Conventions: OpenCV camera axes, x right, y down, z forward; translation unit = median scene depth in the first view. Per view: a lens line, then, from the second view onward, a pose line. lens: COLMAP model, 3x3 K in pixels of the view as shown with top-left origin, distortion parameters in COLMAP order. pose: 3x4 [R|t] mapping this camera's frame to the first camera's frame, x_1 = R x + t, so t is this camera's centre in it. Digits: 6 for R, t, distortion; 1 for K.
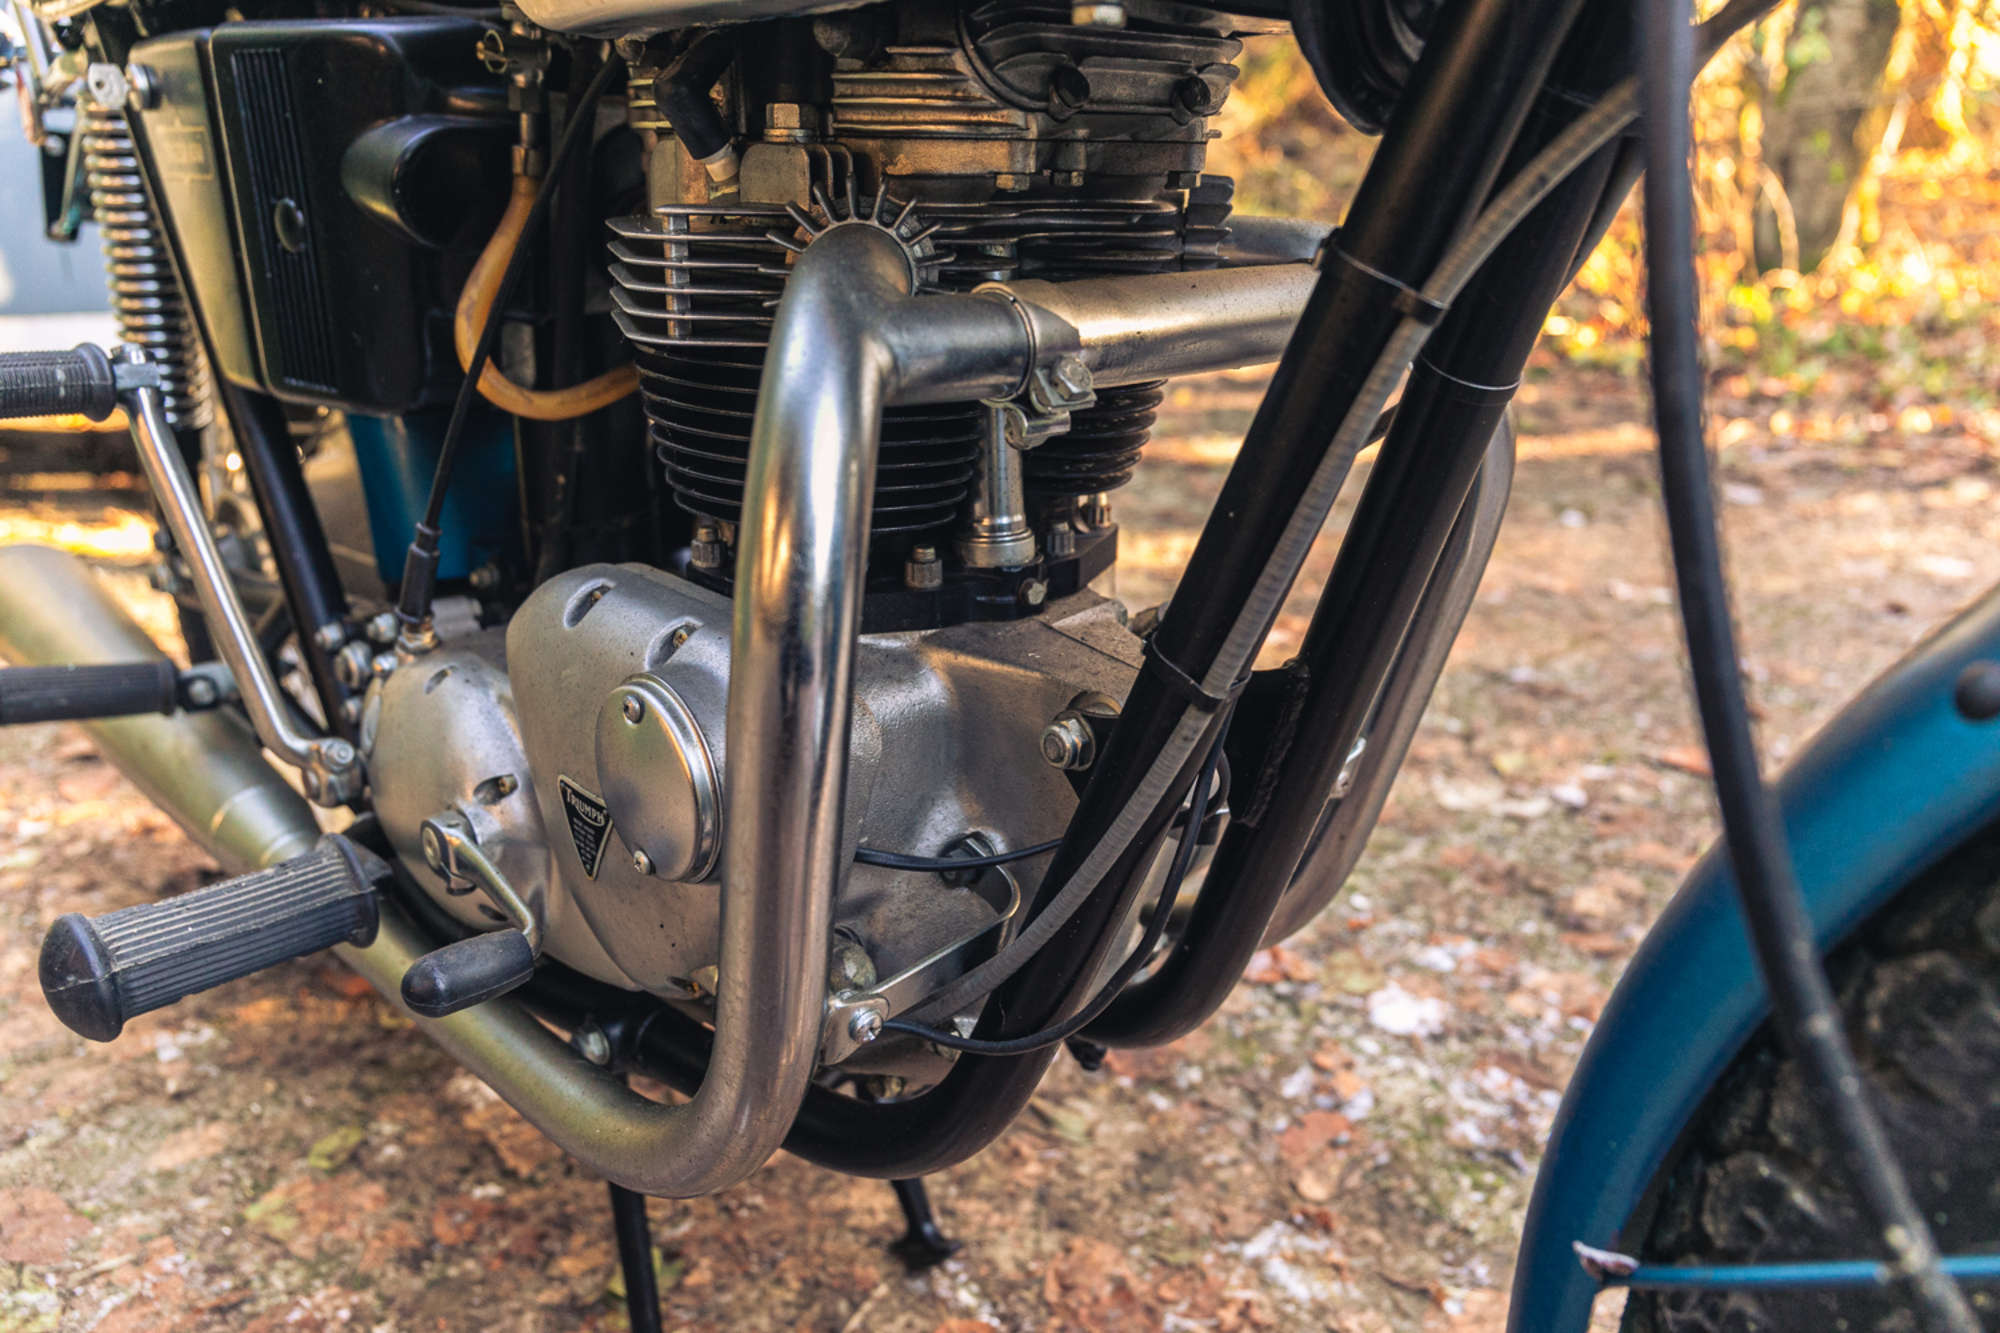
lens RADIAL K [[1606.8, 0, 1002.6], [0, 1606.8, 658.9], [0, 0, 1]] dist [-0.012628, -0.006018]
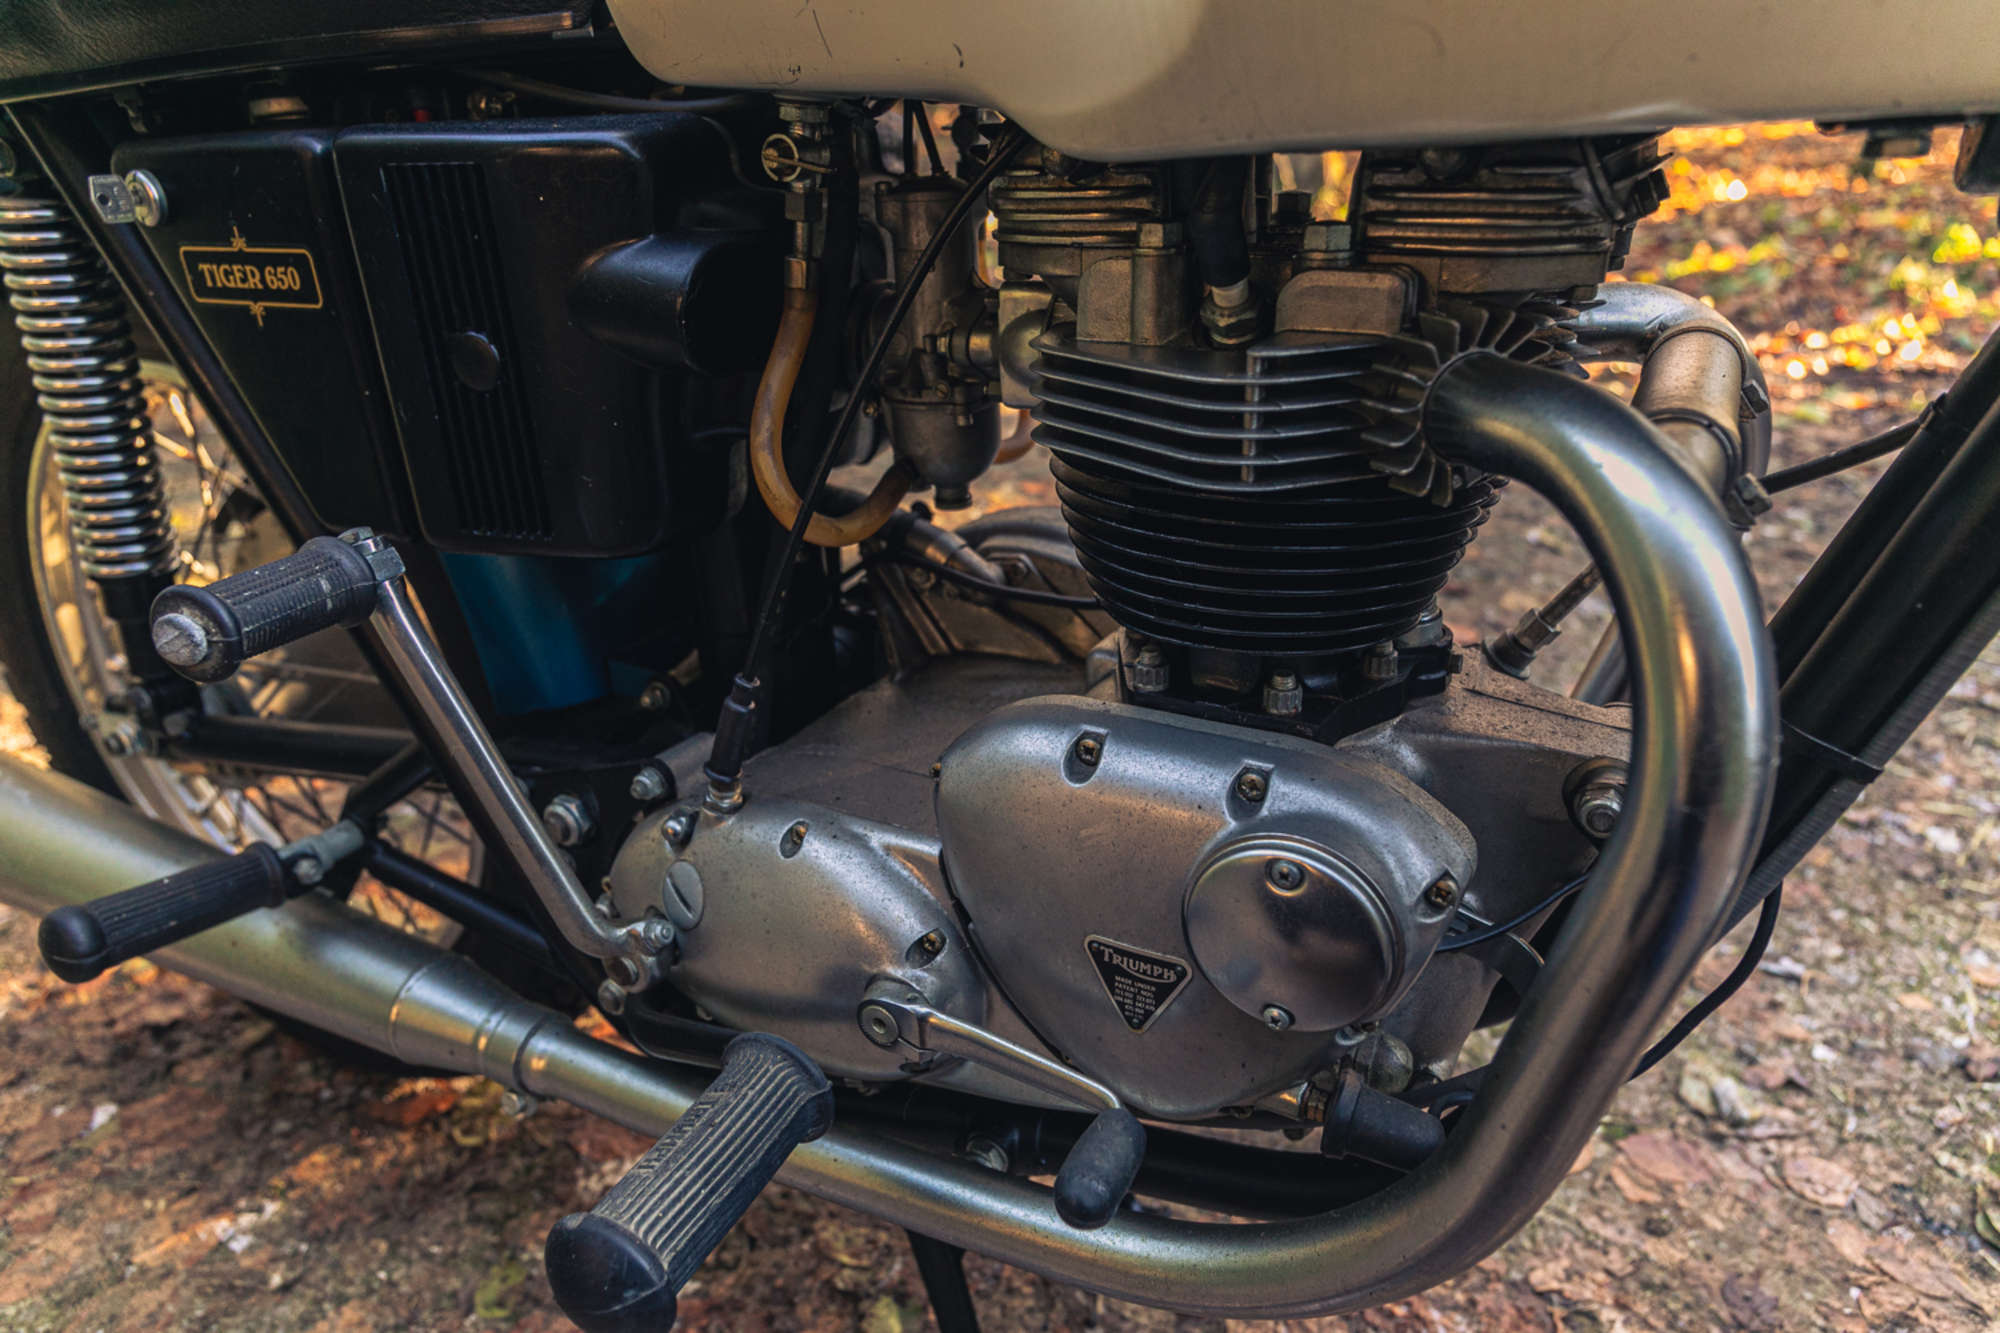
lens RADIAL K [[1391.0, 0, 998.8], [0, 1391.0, 676.6], [0, 0, 1]] dist [0.001368, 0.003496]
pose [[0.941096, -0.171745, 0.291275, -0.492402], [0.147349, 0.983613, 0.103890, -0.159148], [-0.304345, -0.054851, 0.950981, 0.208308]]
